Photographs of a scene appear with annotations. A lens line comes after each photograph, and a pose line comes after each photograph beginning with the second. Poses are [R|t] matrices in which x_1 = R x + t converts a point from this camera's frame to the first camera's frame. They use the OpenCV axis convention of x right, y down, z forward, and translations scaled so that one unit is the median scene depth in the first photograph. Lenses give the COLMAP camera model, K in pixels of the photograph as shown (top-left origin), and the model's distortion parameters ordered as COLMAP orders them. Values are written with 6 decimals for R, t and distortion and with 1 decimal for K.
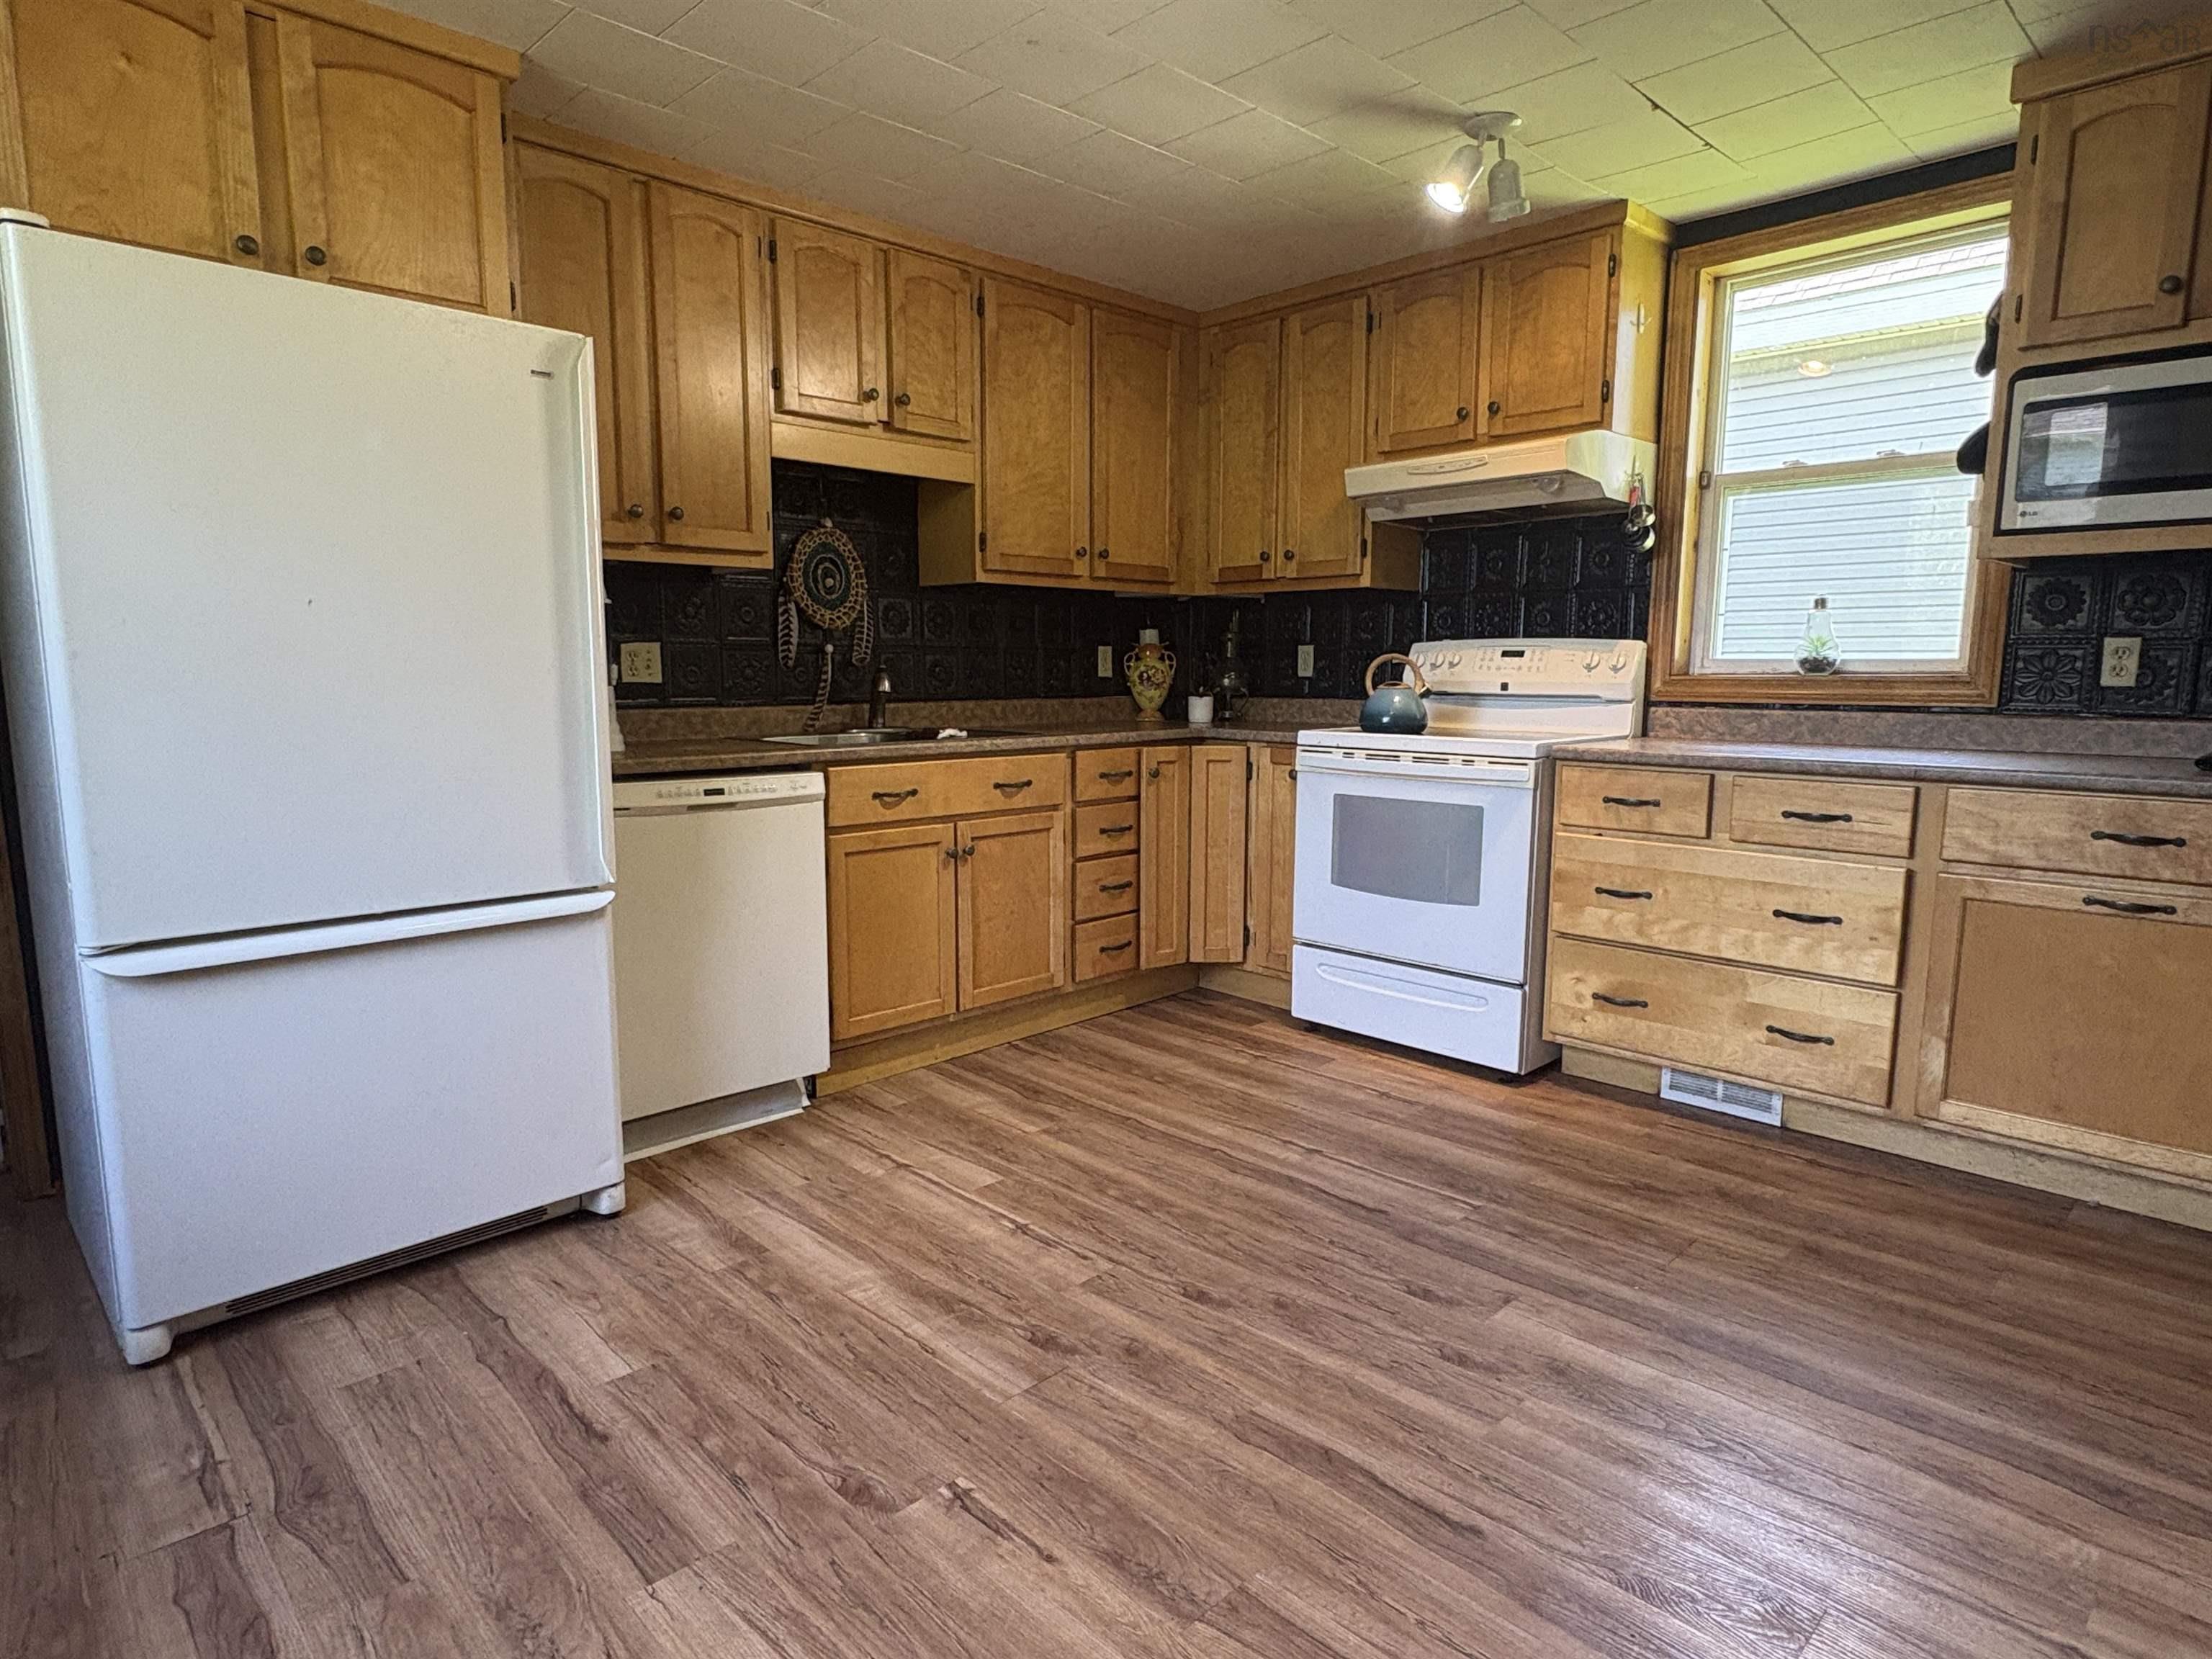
lens RADIAL K [[1228.1, 0, 1100.2], [0, 1228.1, 841.2], [0, 0, 1]] dist [0.002399, -0.001579]
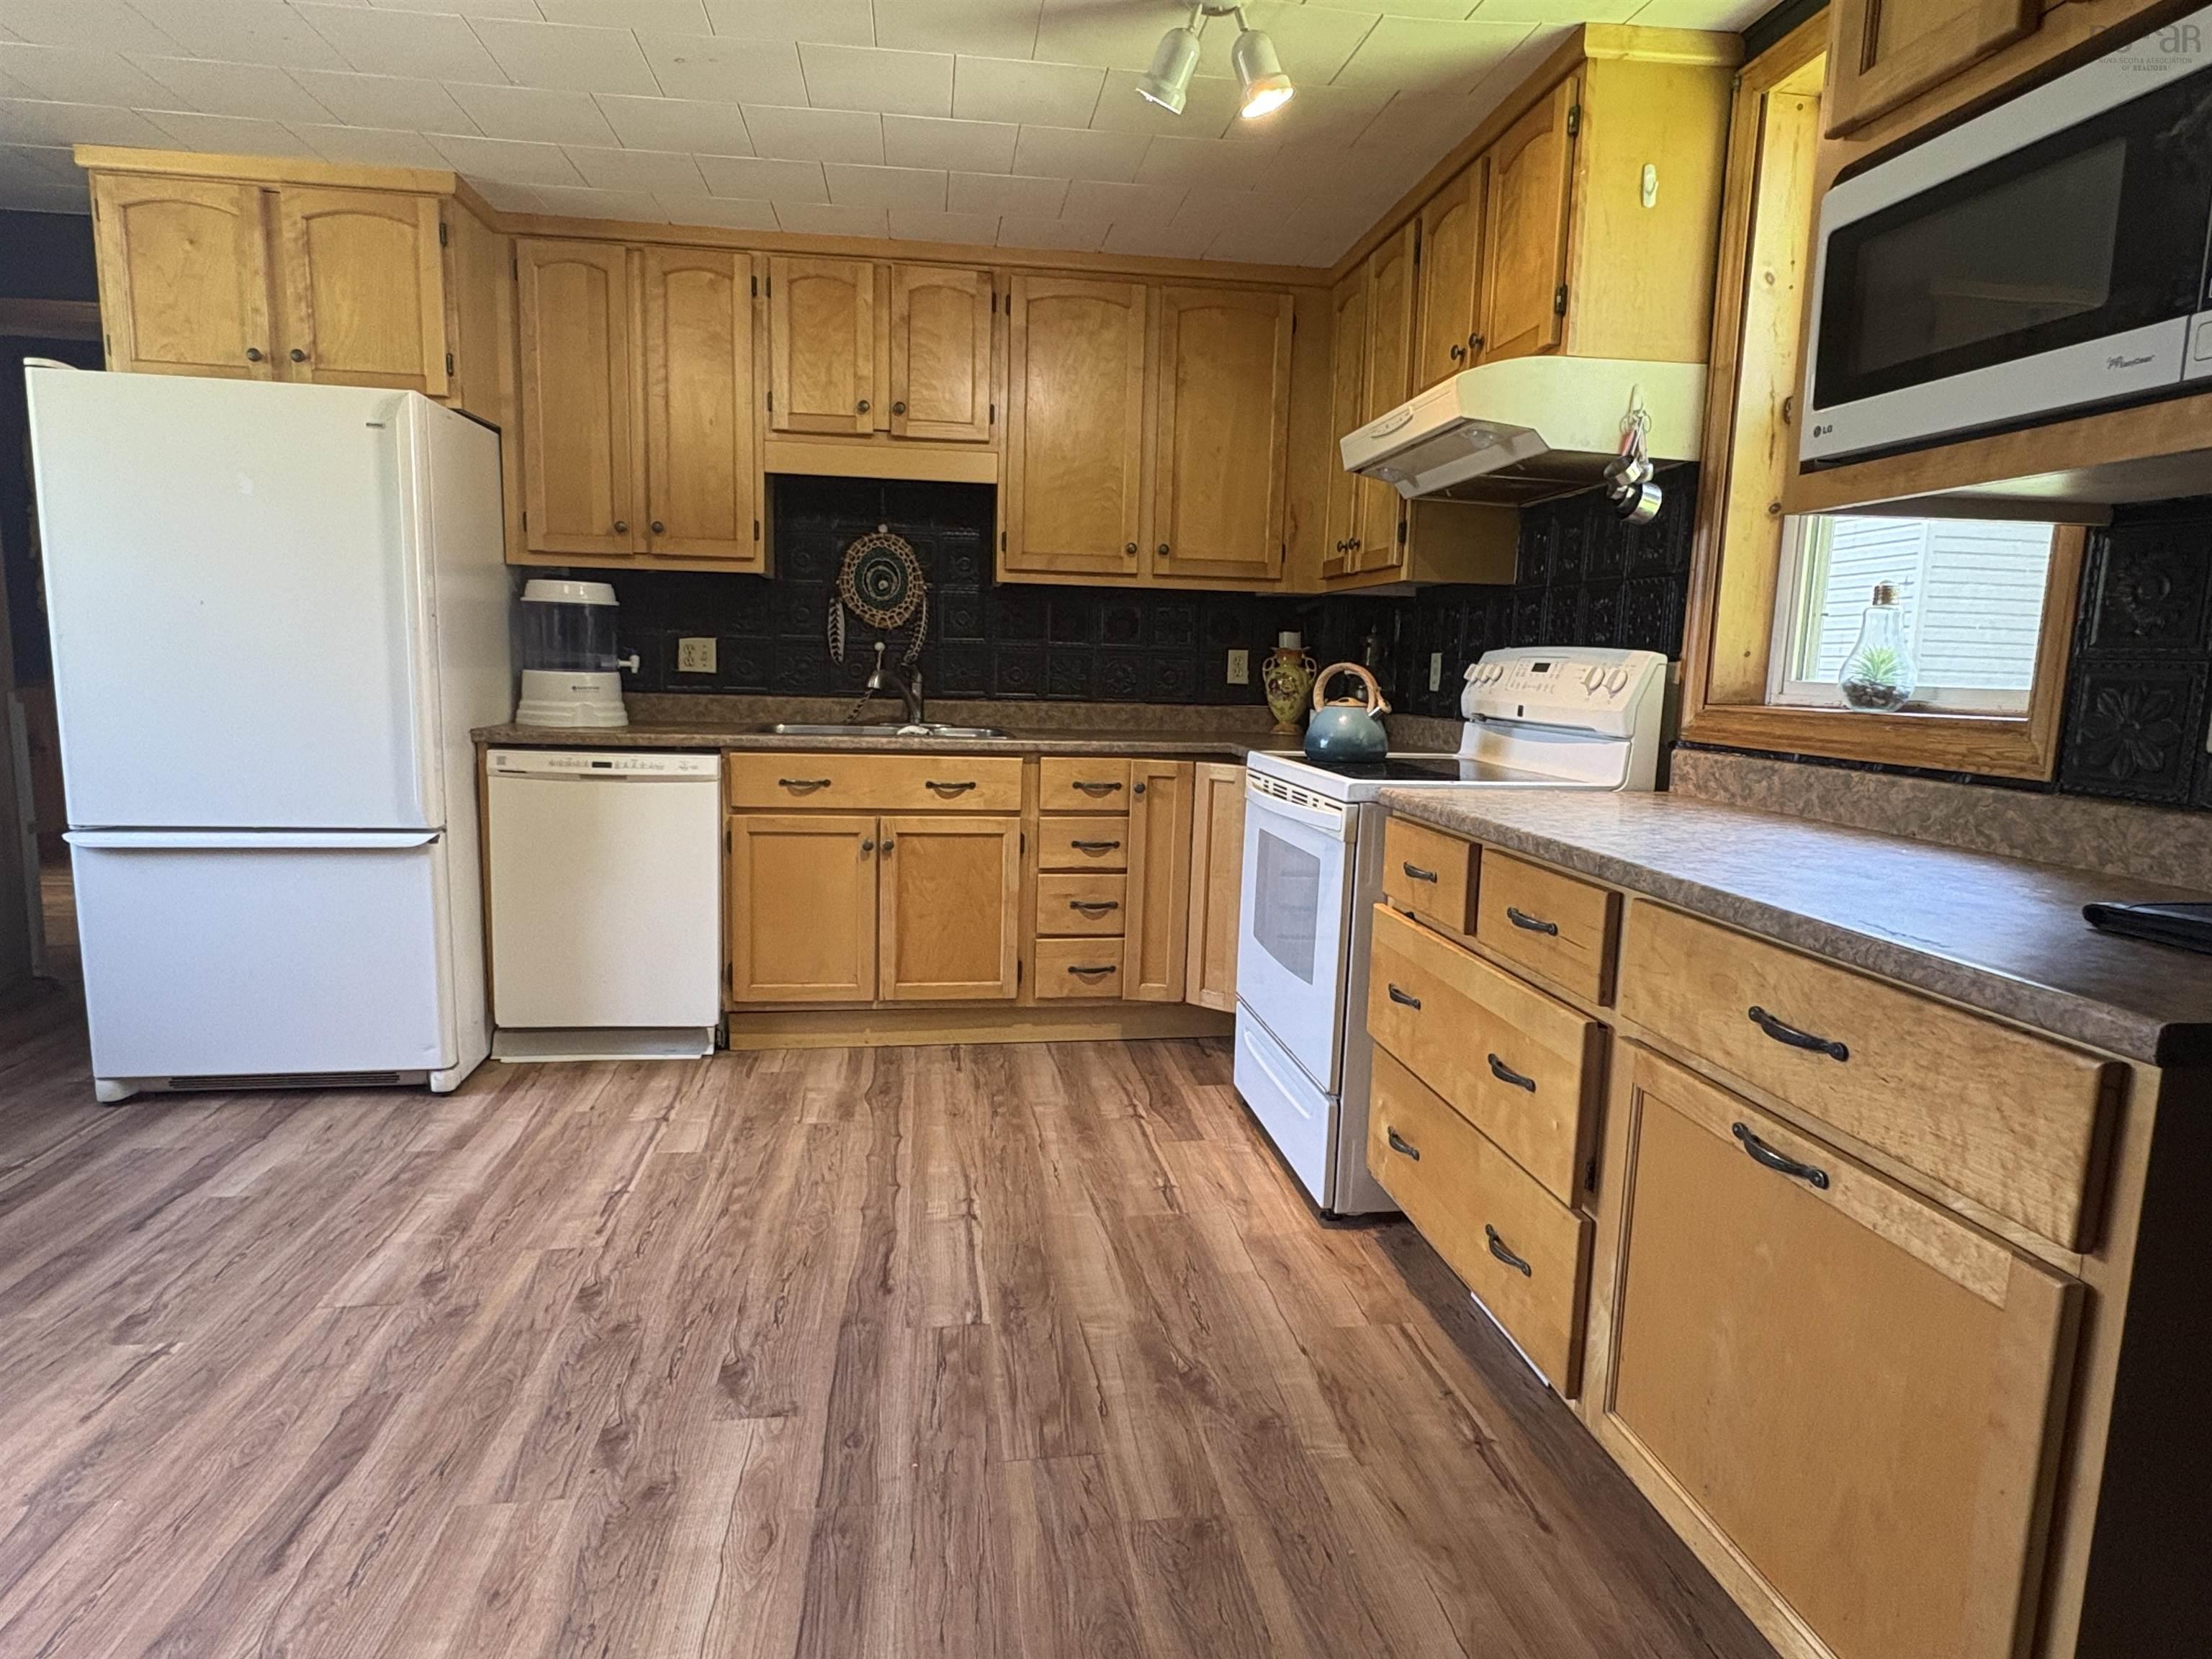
lens RADIAL K [[1228.1, 0, 1096.4], [0, 1228.1, 834.5], [0, 0, 1]] dist [0.002399, -0.001579]
pose [[0.805504, 0.104355, -0.583330, 0.689512], [-0.109538, 0.993629, 0.026498, -0.051790], [0.582379, 0.042552, 0.811803, 0.299971]]
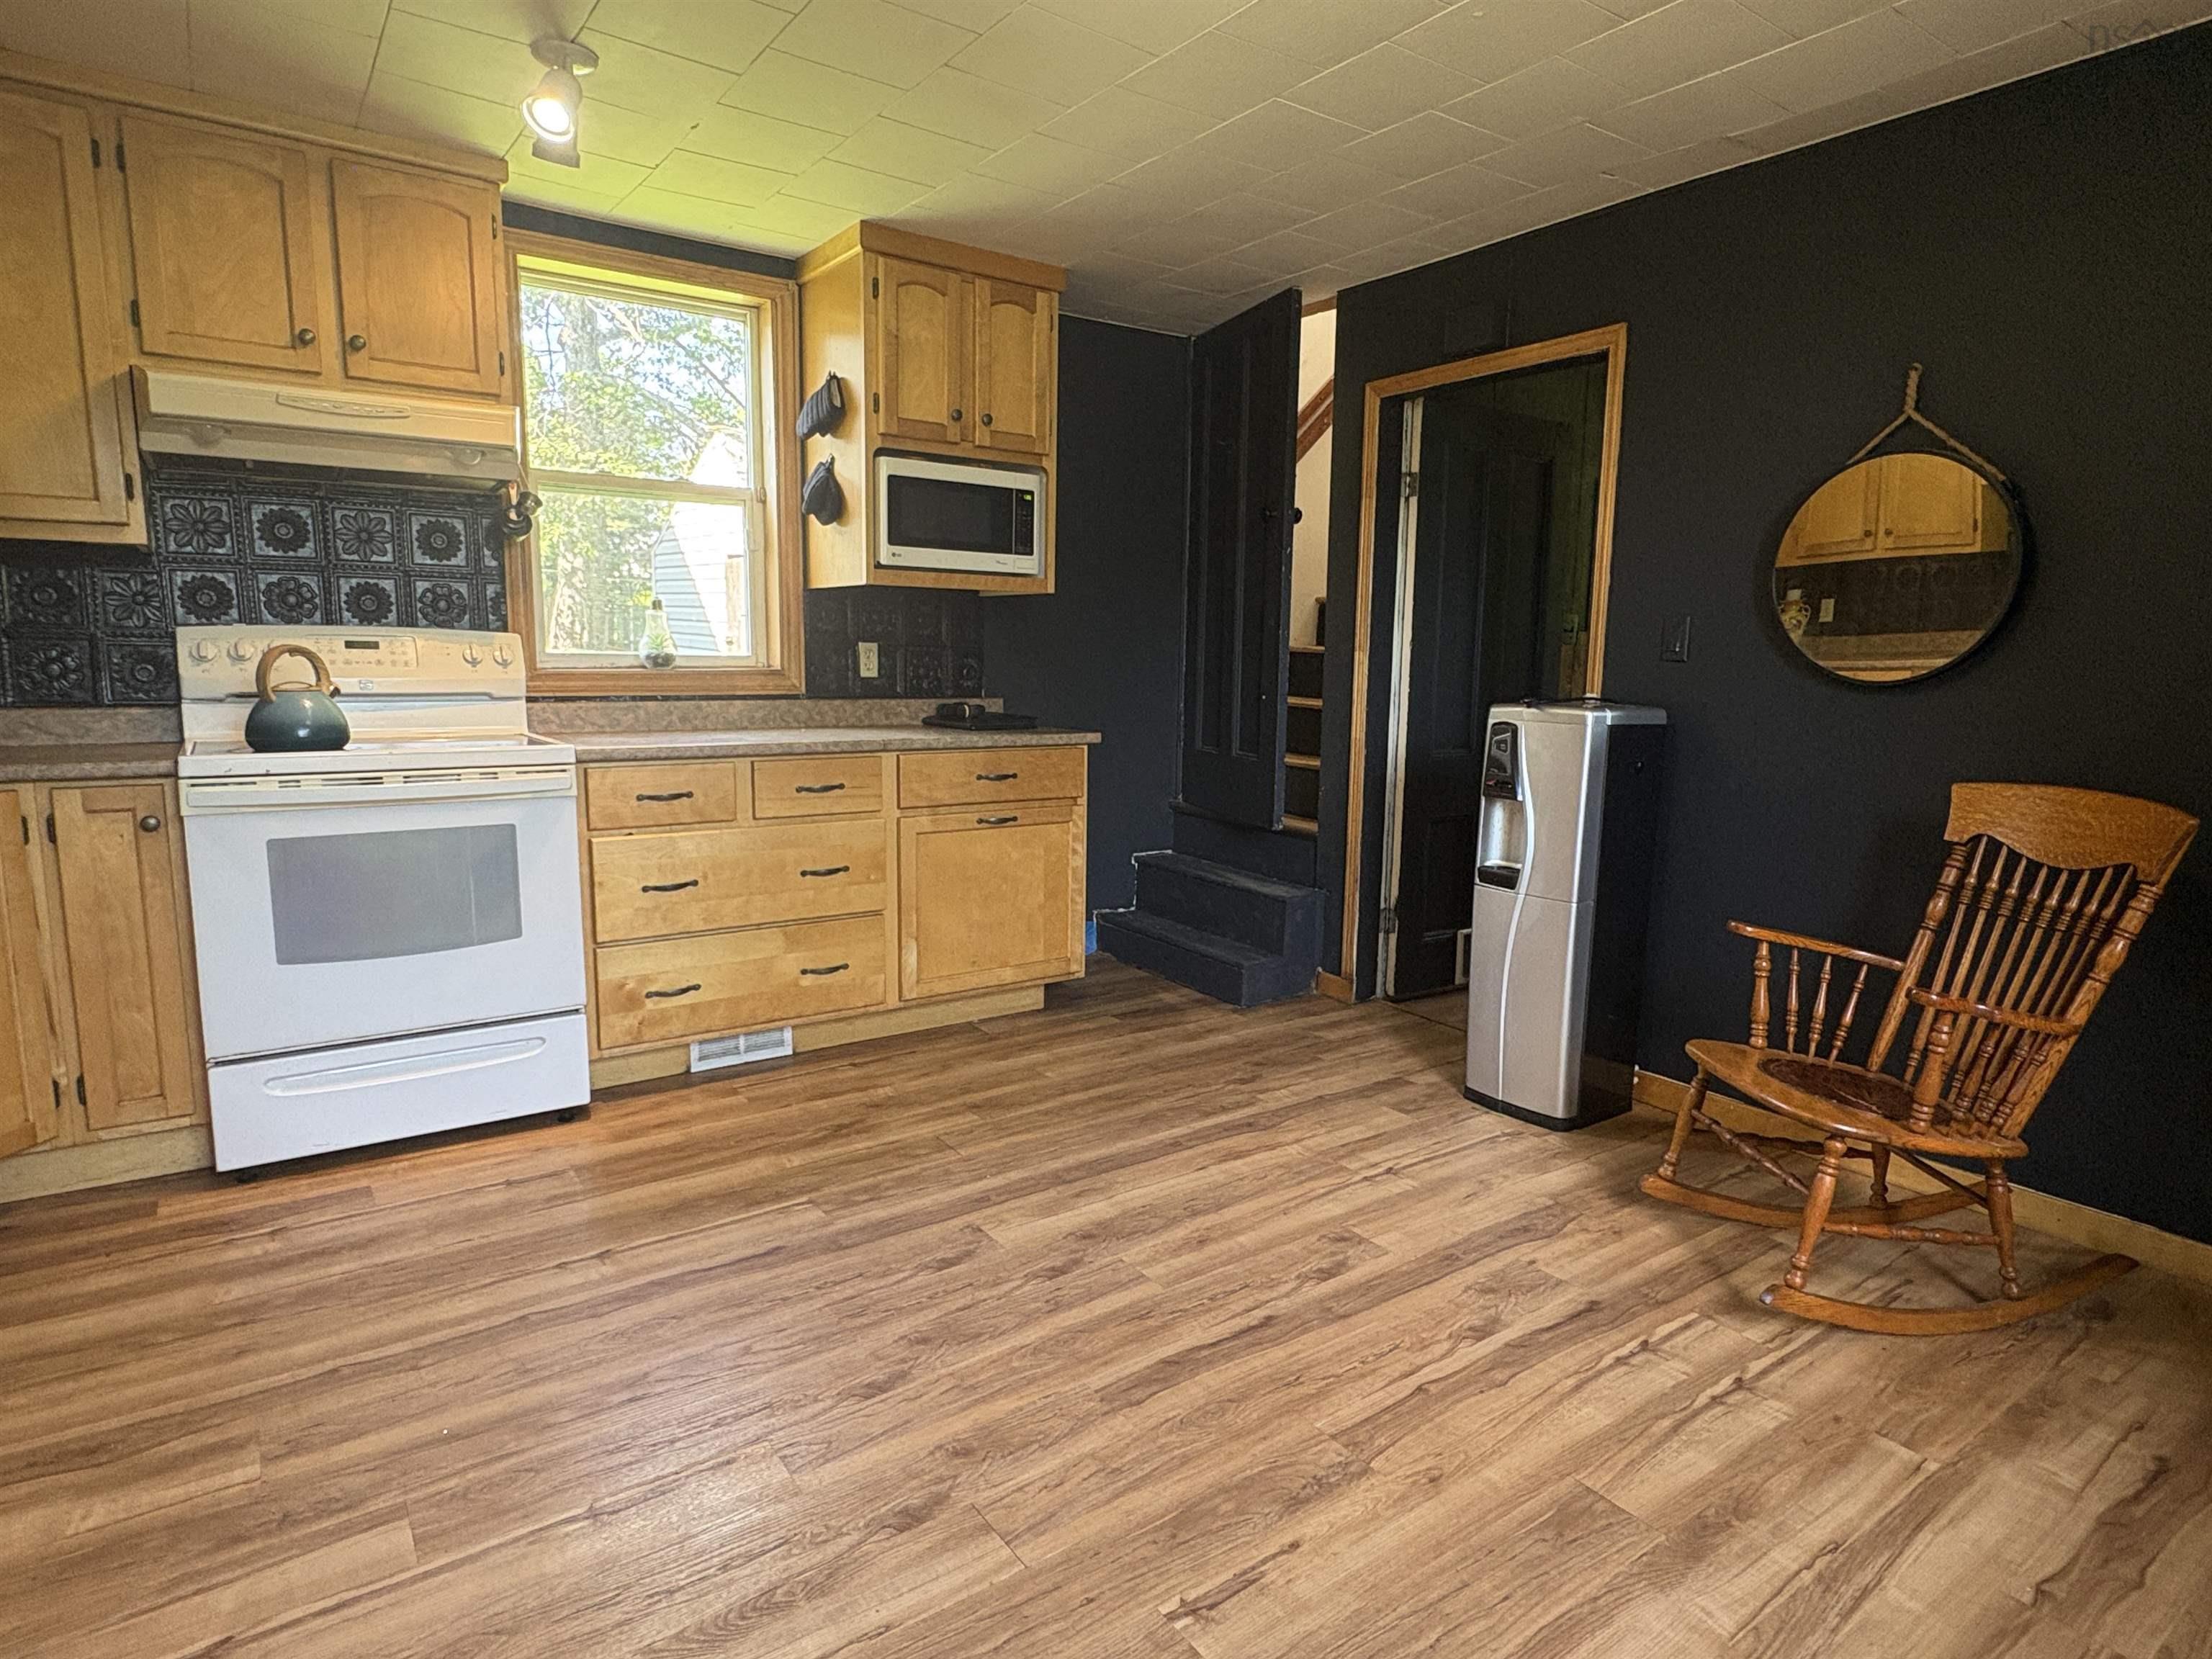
lens RADIAL K [[1228.1, 0, 1106.4], [0, 1228.1, 833.4], [0, 0, 1]] dist [0.002399, -0.001579]
pose [[0.153701, -0.139955, 0.978156, -0.506625], [0.127769, 0.984423, 0.120775, -0.077435], [-0.979822, 0.106415, 0.169189, 0.467177]]
